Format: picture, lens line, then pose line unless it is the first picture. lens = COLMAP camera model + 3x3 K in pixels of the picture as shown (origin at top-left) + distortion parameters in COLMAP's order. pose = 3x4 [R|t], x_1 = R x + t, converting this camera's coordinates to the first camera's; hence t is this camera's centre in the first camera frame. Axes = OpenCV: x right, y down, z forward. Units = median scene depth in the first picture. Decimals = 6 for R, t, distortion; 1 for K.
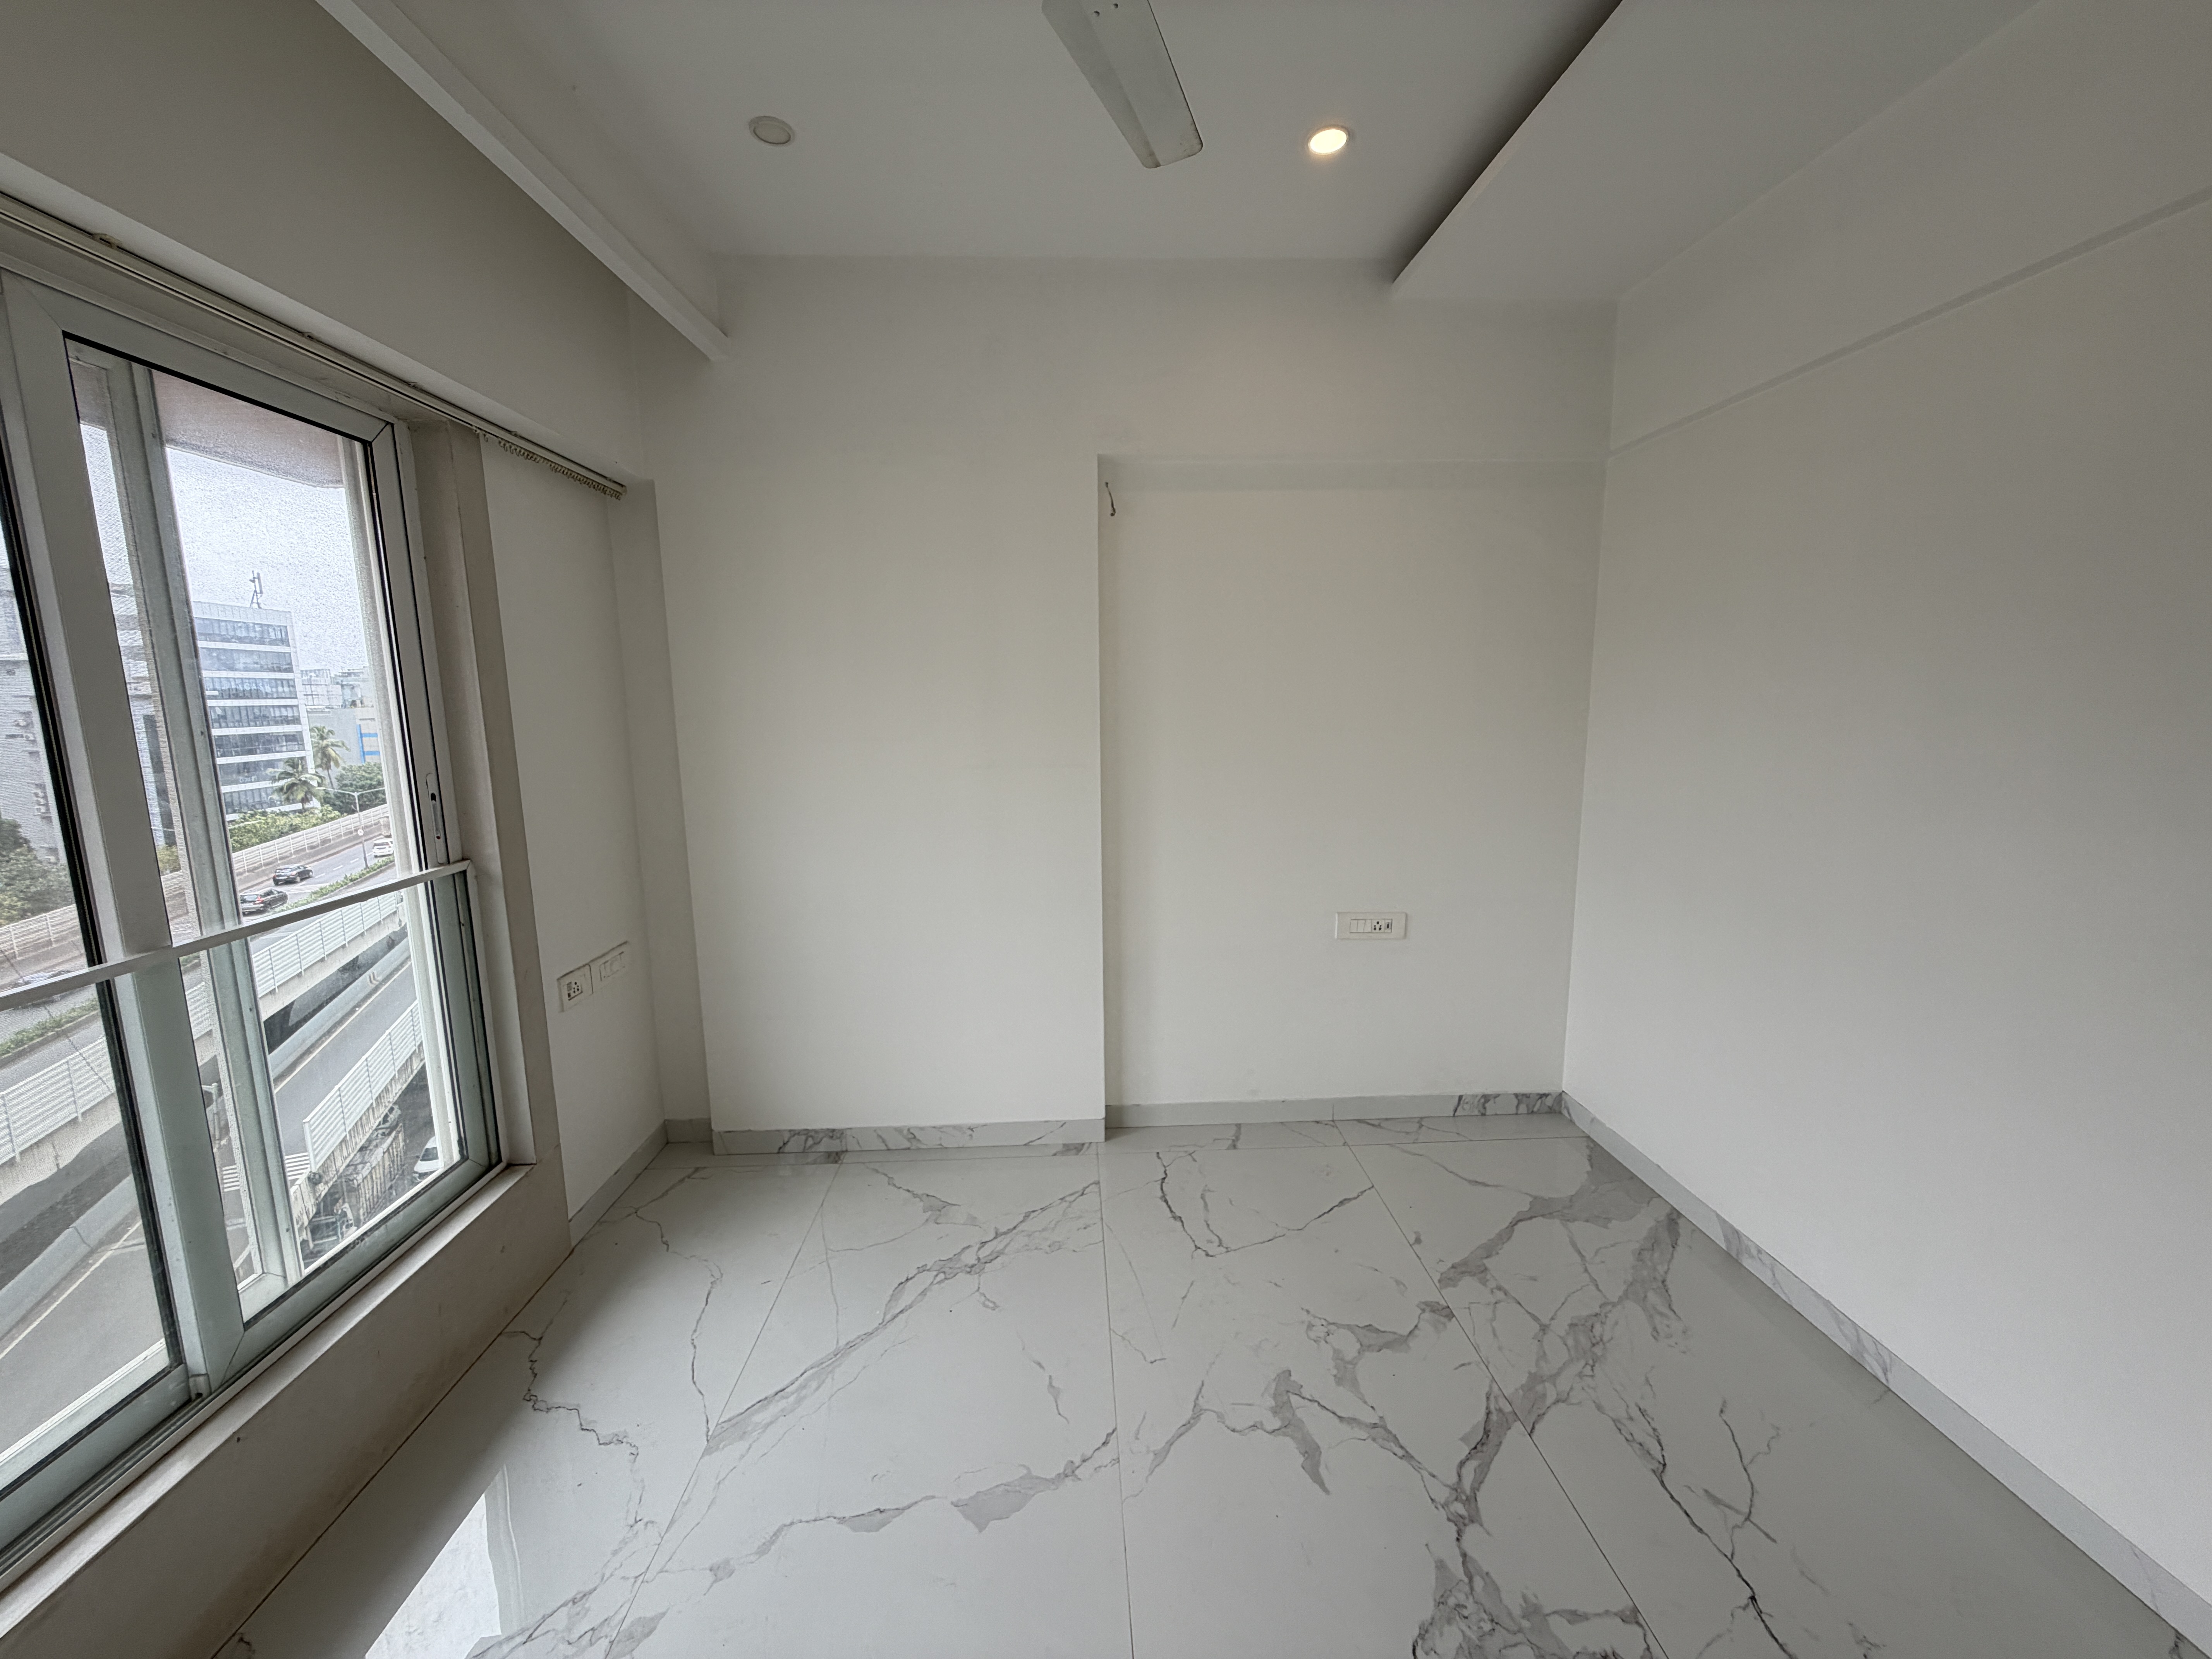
lens RADIAL K [[878.0, 0, 1120.5], [0, 878.0, 818.4], [0, 0, 1]] dist [0.002152, 0.000411]
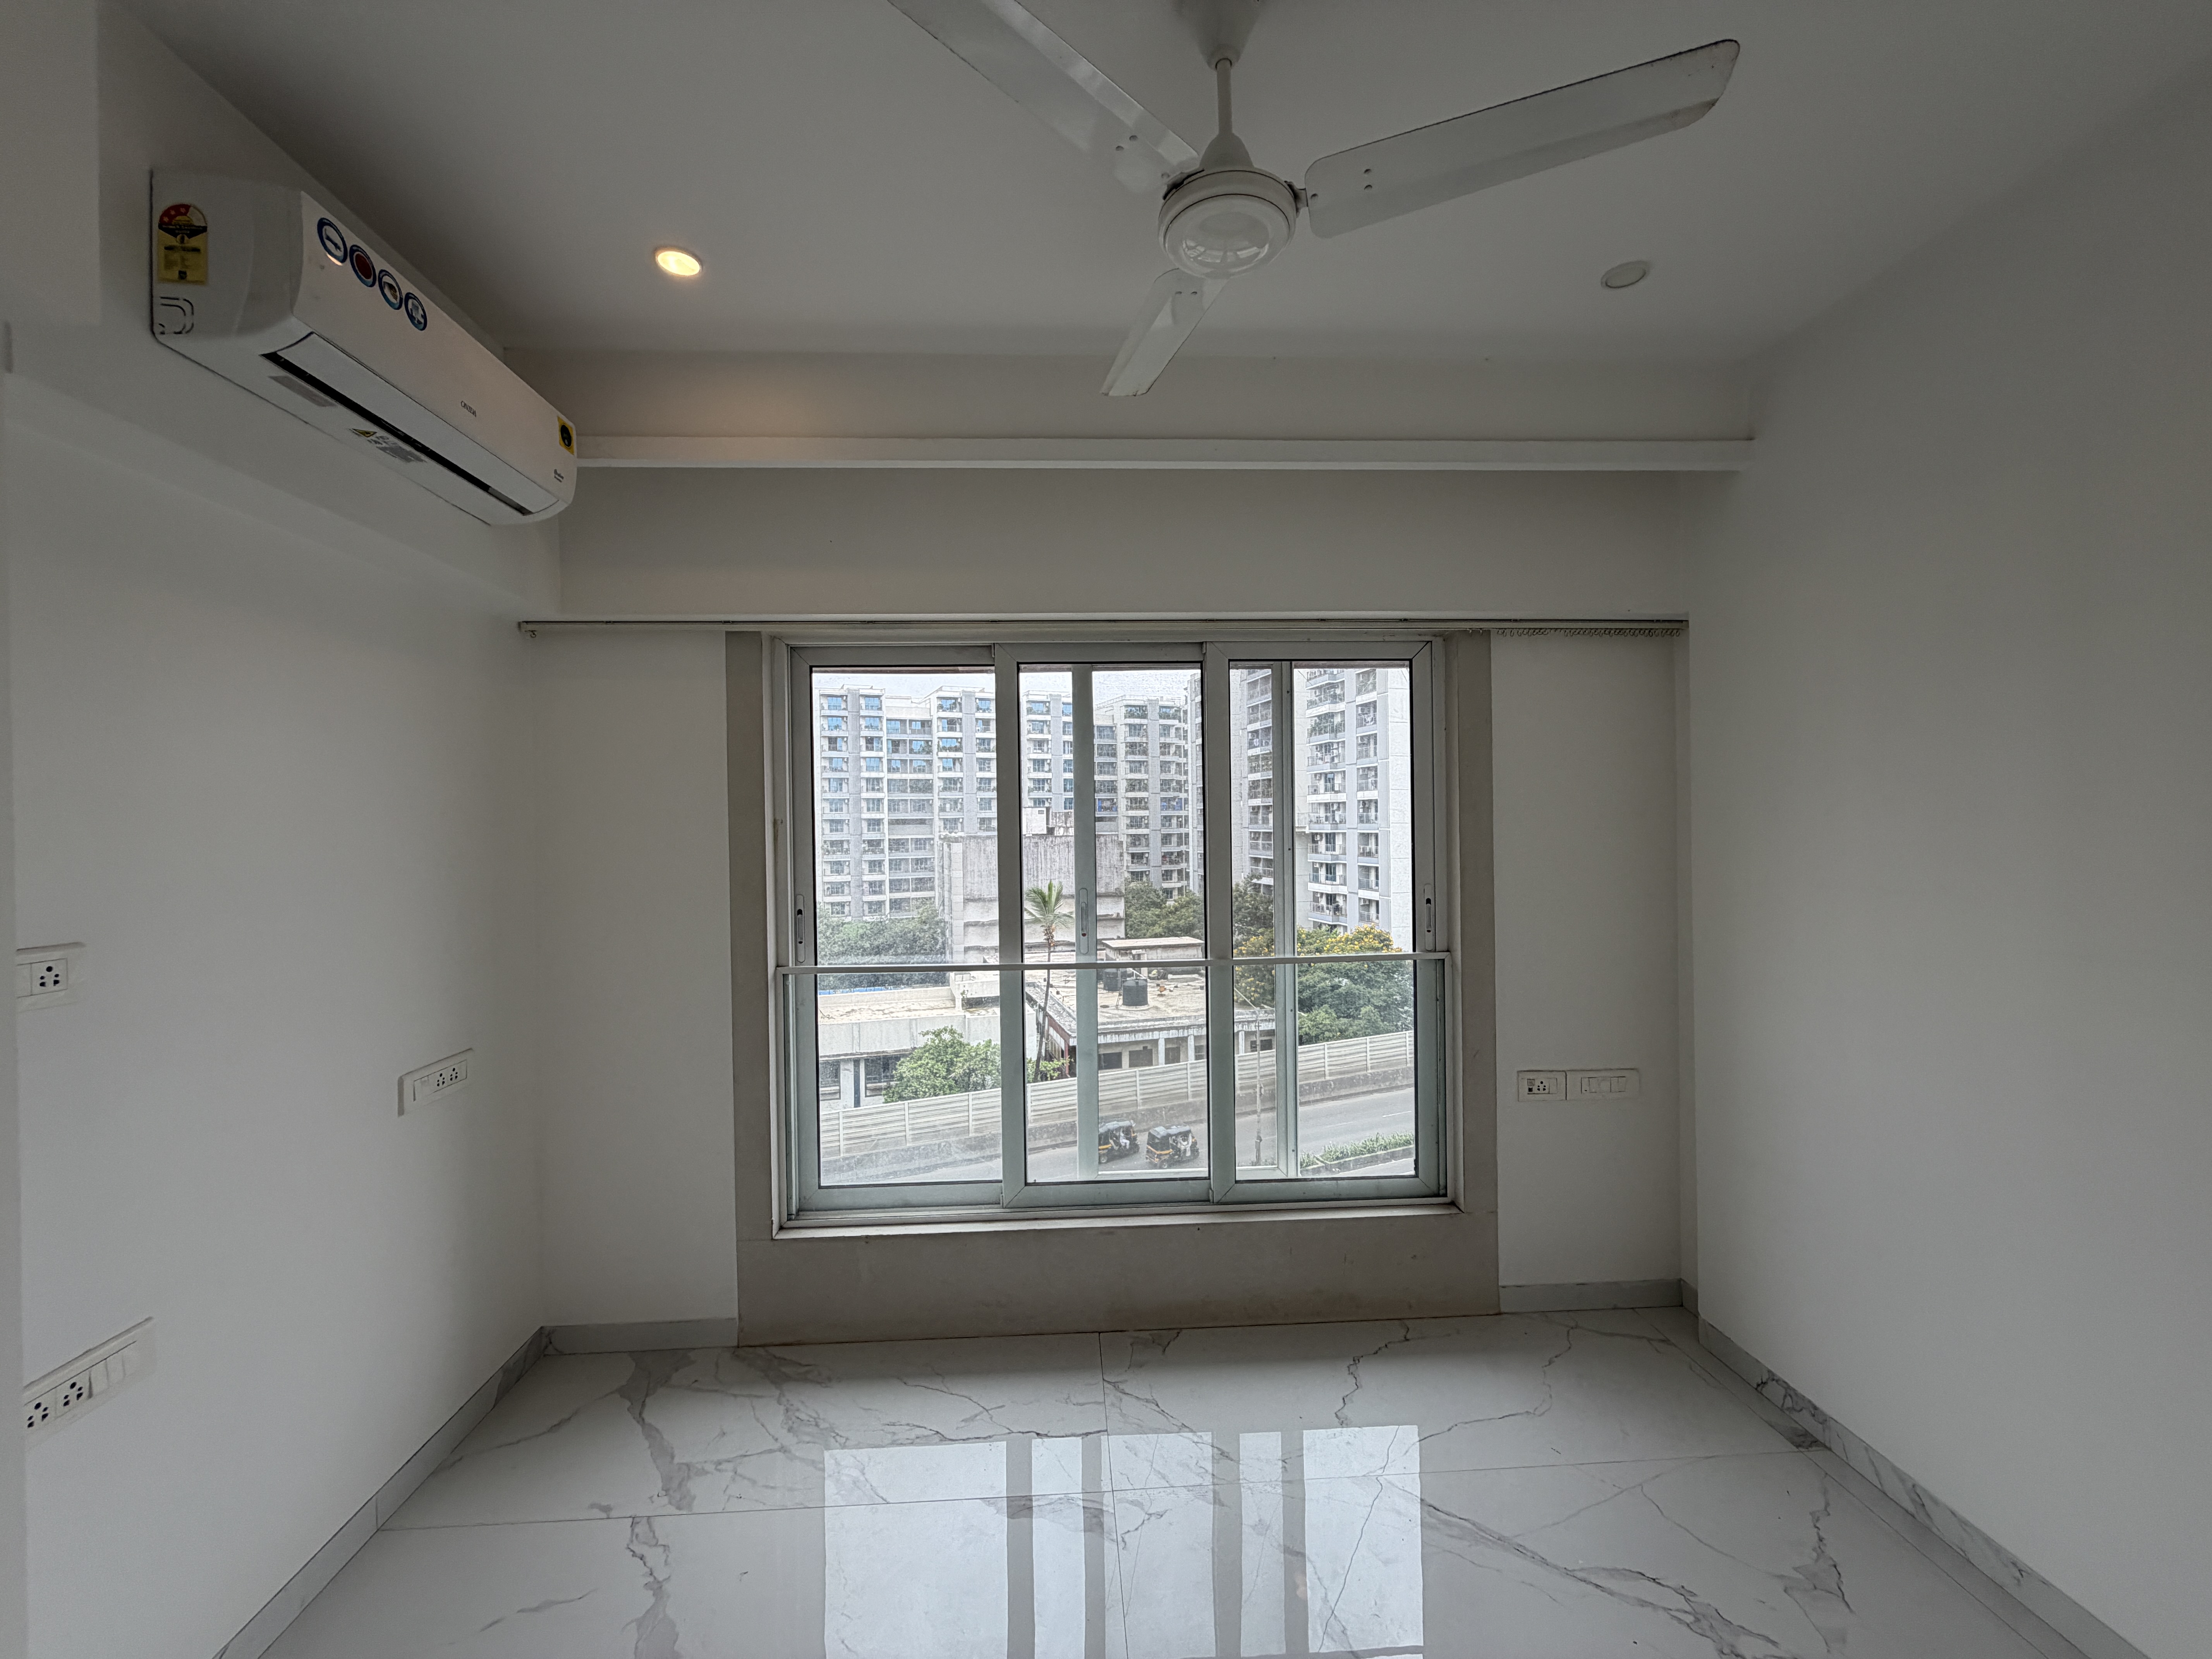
lens RADIAL K [[878.0, 0, 1100.3], [0, 878.0, 826.6], [0, 0, 1]] dist [0.002152, 0.000411]
pose [[0.009626, 0.012294, -0.999878, 0.528977], [-0.132121, 0.991173, 0.010915, -0.079126], [0.991187, 0.132000, 0.011165, 0.424378]]
